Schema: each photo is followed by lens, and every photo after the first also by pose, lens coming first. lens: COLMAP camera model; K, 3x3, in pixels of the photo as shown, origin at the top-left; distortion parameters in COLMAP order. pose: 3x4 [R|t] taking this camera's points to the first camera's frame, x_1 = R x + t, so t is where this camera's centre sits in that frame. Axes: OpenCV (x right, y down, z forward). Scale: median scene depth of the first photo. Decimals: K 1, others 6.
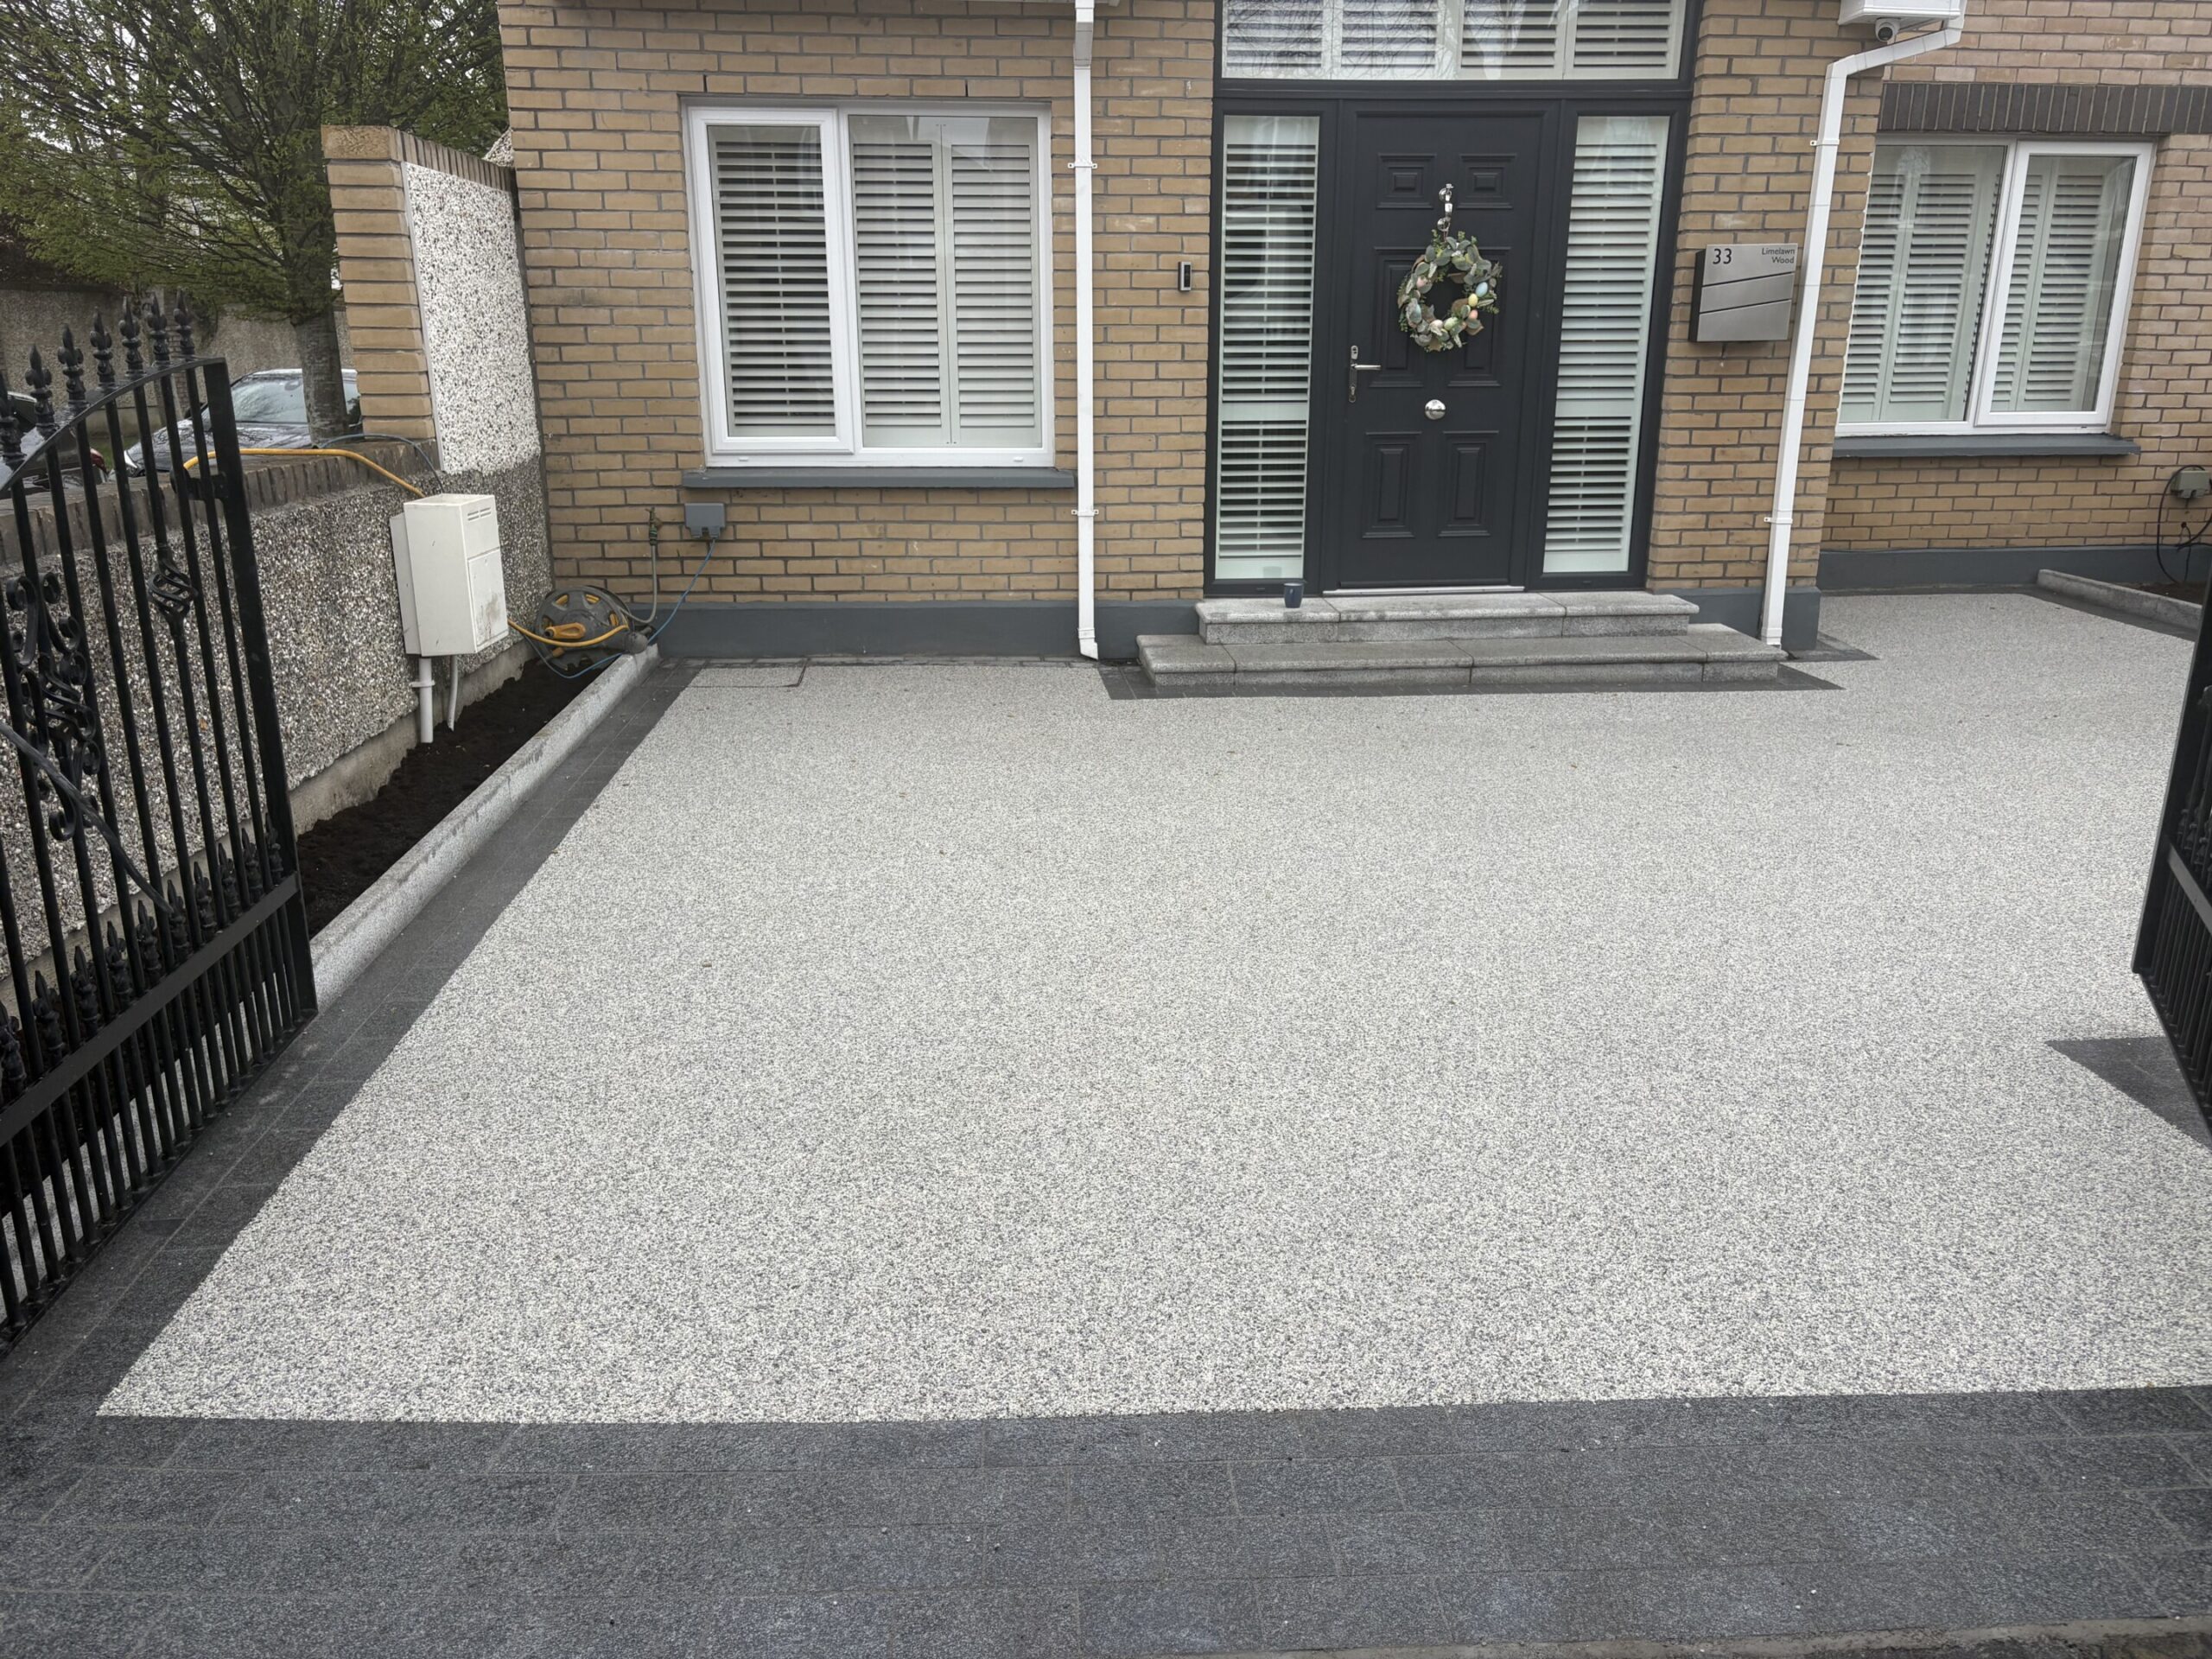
lens RADIAL K [[1671.3, 0, 1120.3], [0, 1671.3, 847.7], [0, 0, 1]] dist [0.051166, -0.052116]
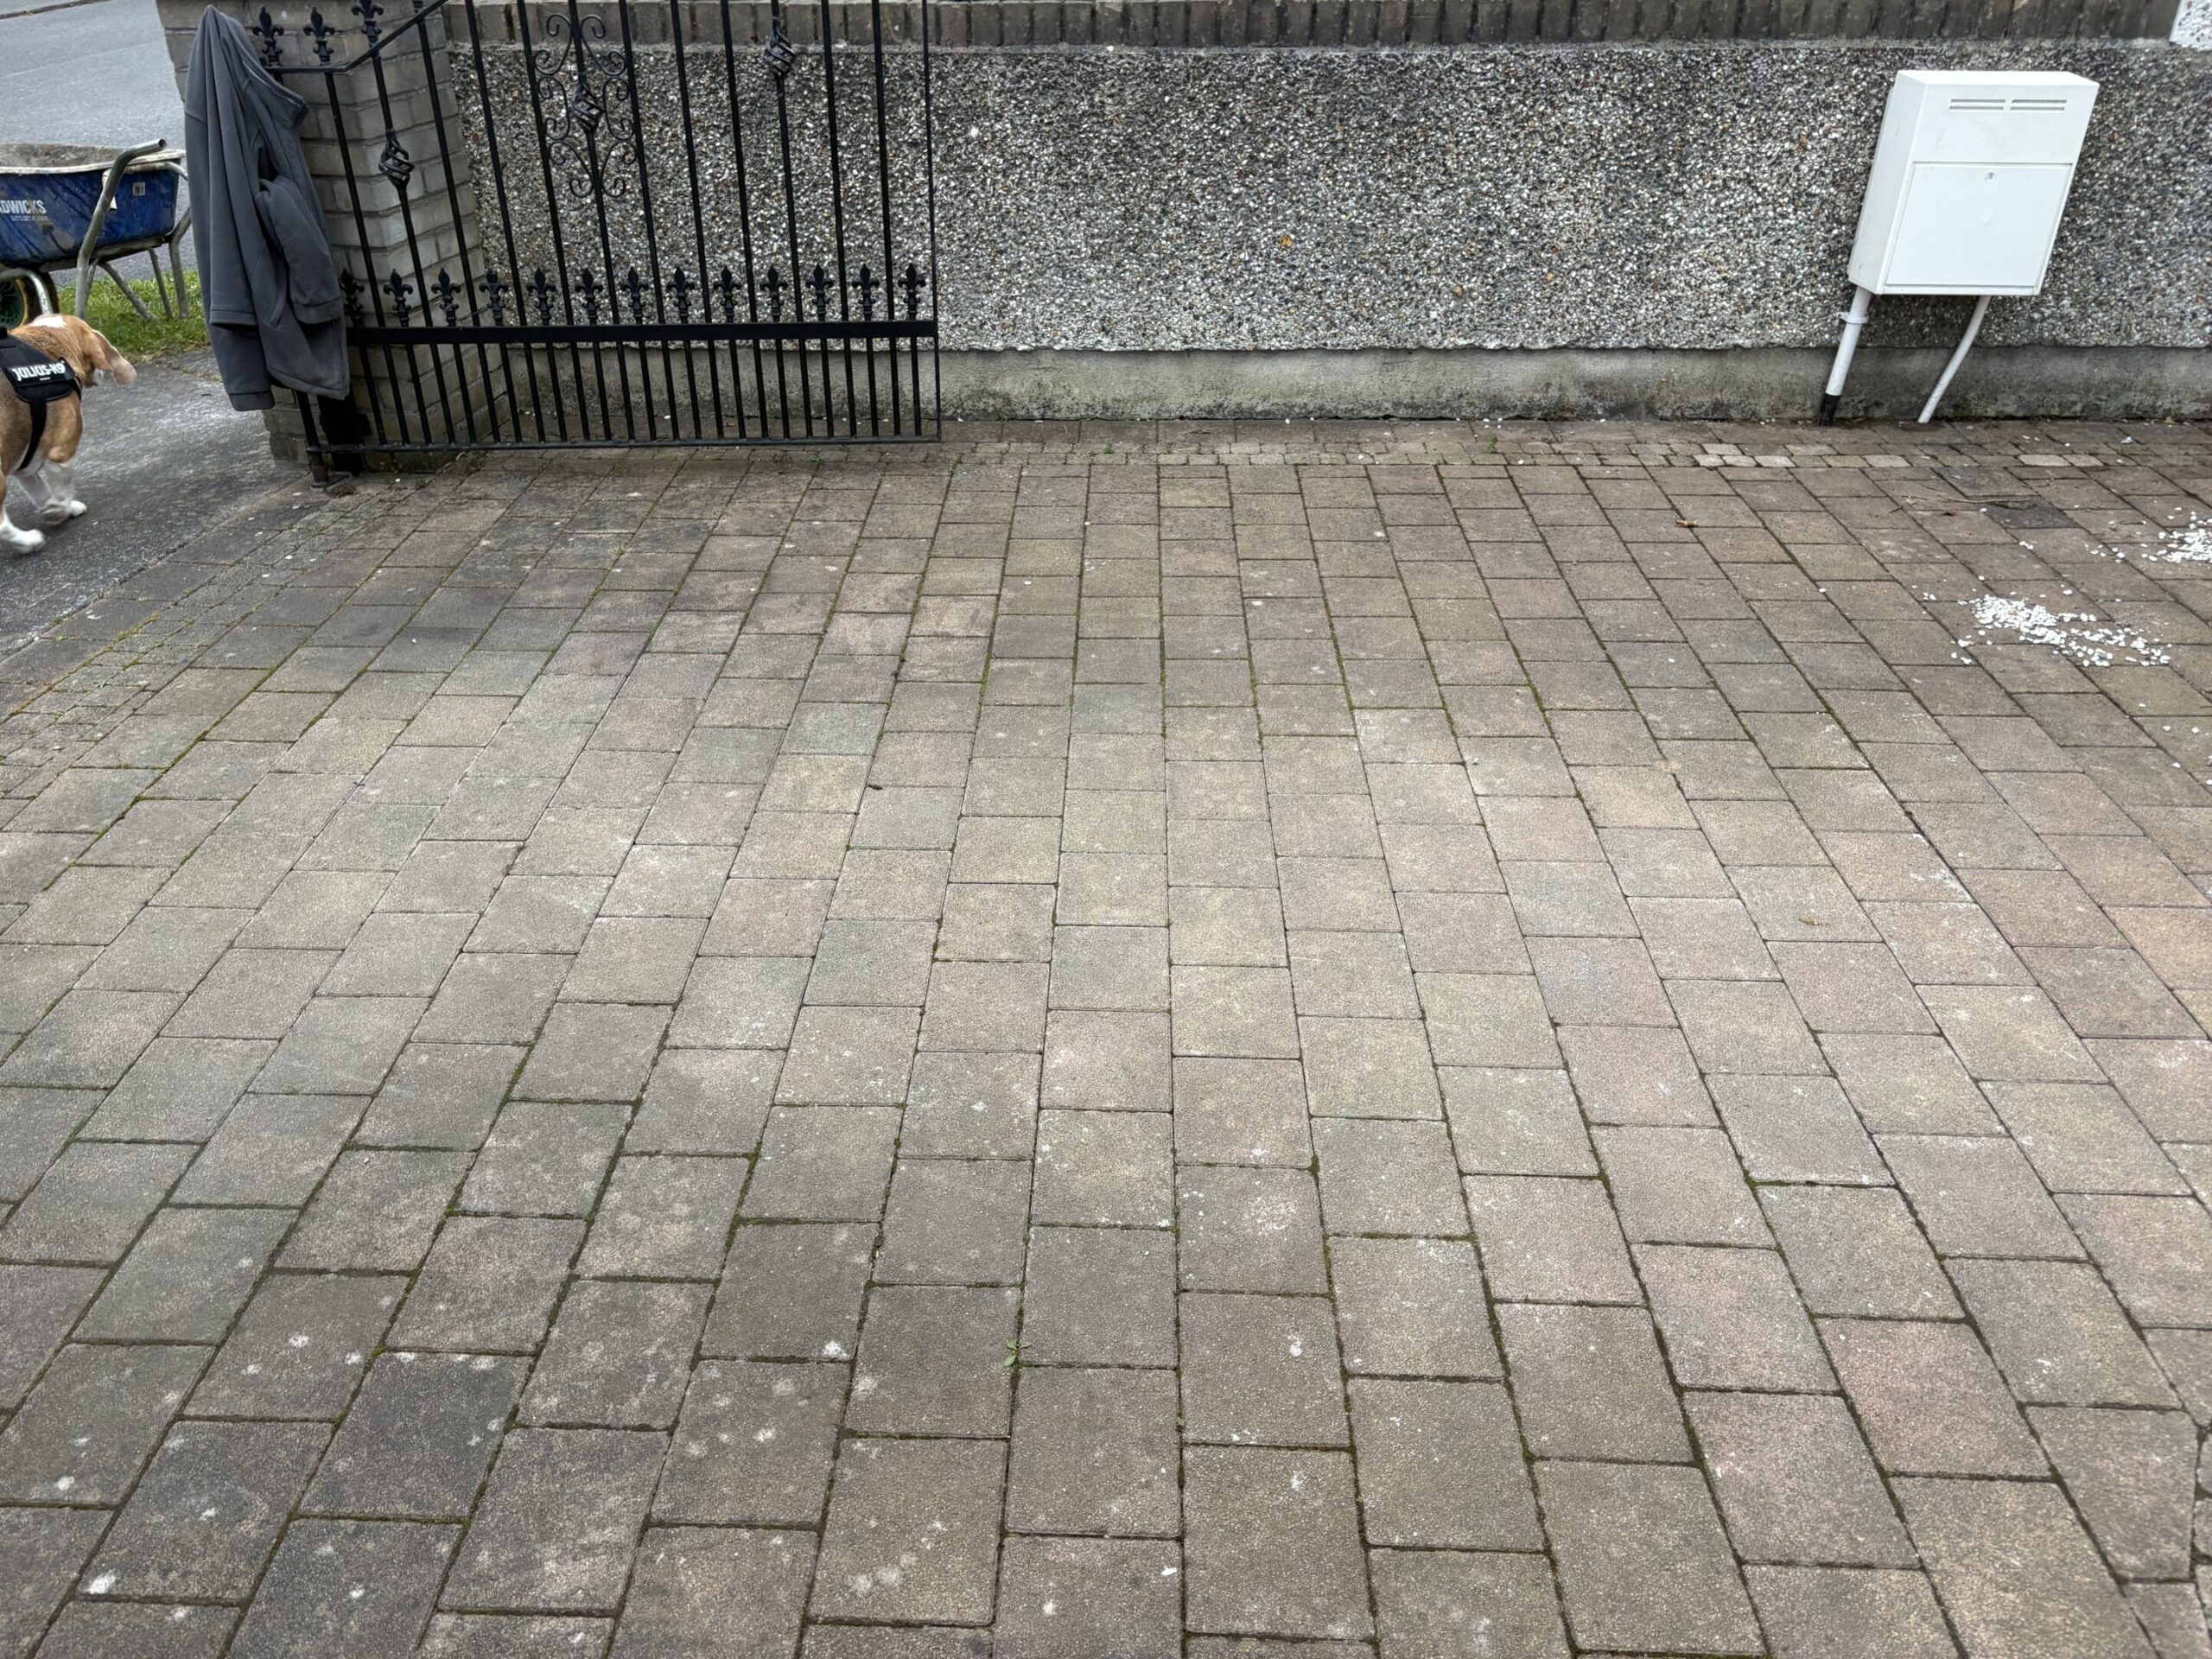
lens RADIAL K [[1671.3, 0, 1048.4], [0, 1671.3, 840.1], [0, 0, 1]] dist [0.051166, -0.052116]
pose [[-0.130310, 0.510484, -0.849956, 0.320274], [-0.276955, 0.804399, 0.525583, -0.157570], [0.952006, 0.303888, 0.036560, 0.510331]]
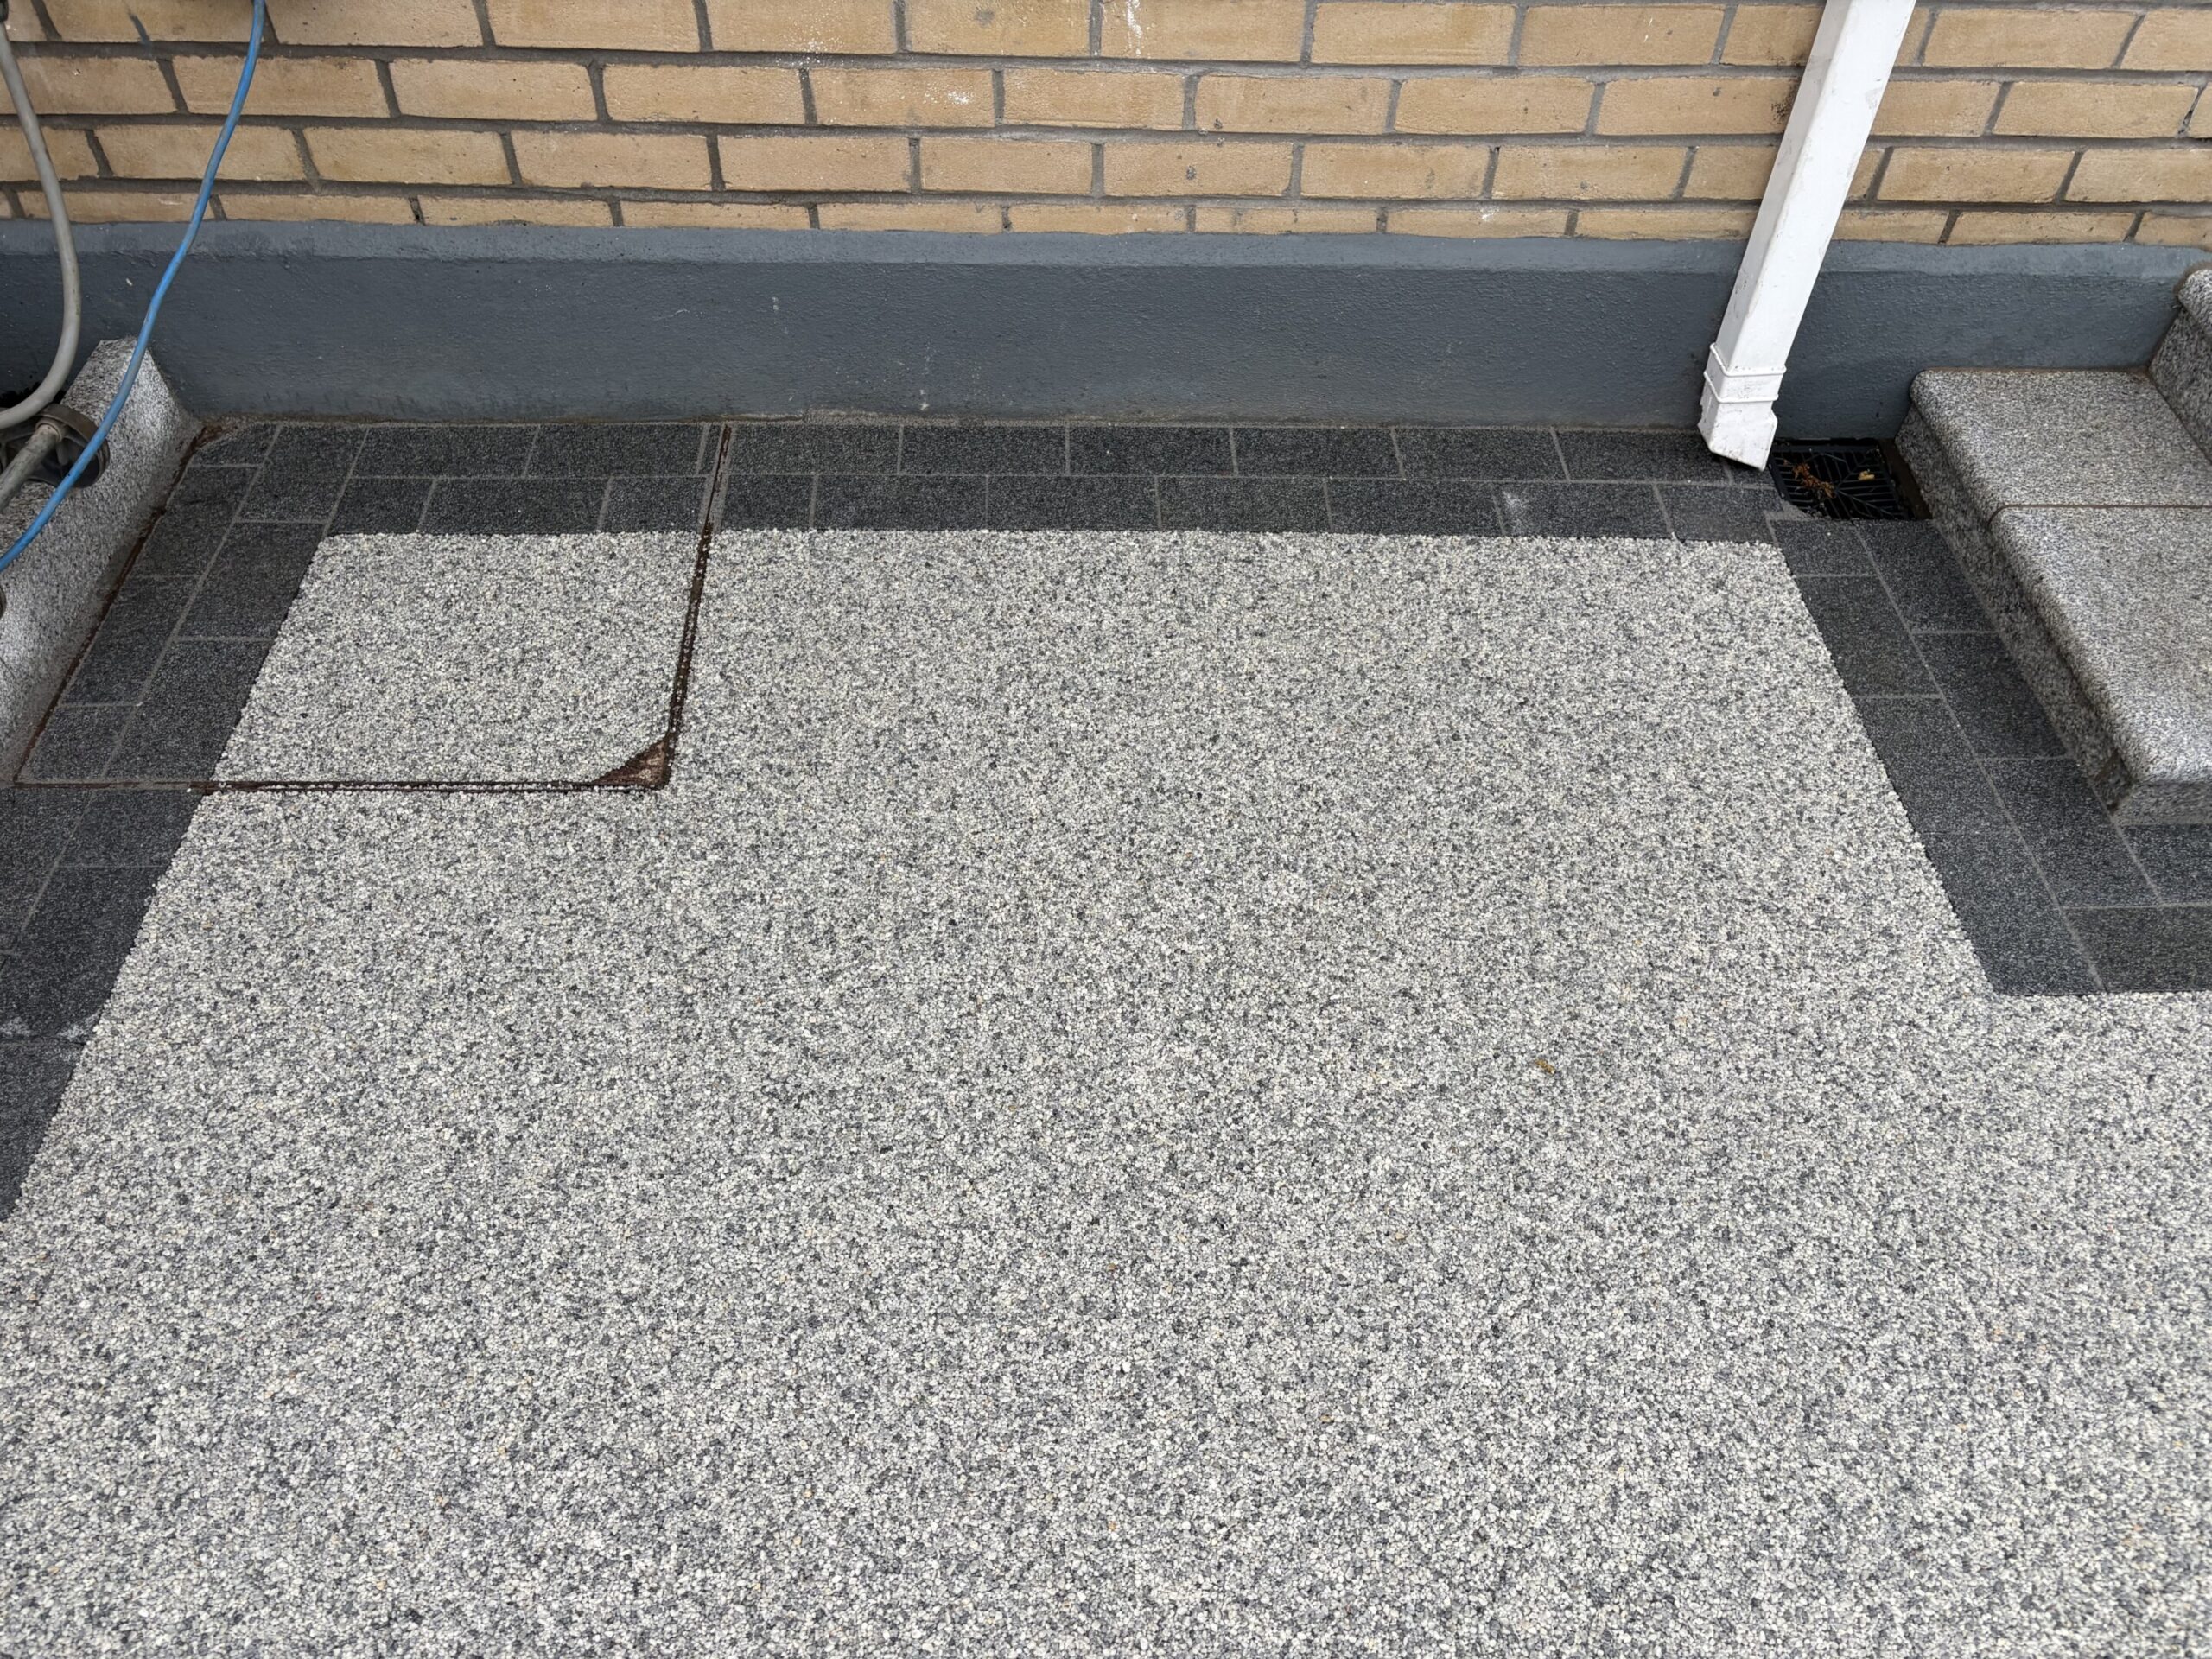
lens RADIAL K [[1671.3, 0, 1119.7], [0, 1671.3, 840.8], [0, 0, 1]] dist [0.051166, -0.052116]
pose [[0.998254, 0.057016, -0.015459, -0.112777], [-0.040515, 0.851217, 0.523247, -0.203792], [0.042992, -0.521707, 0.852041, 0.730415]]
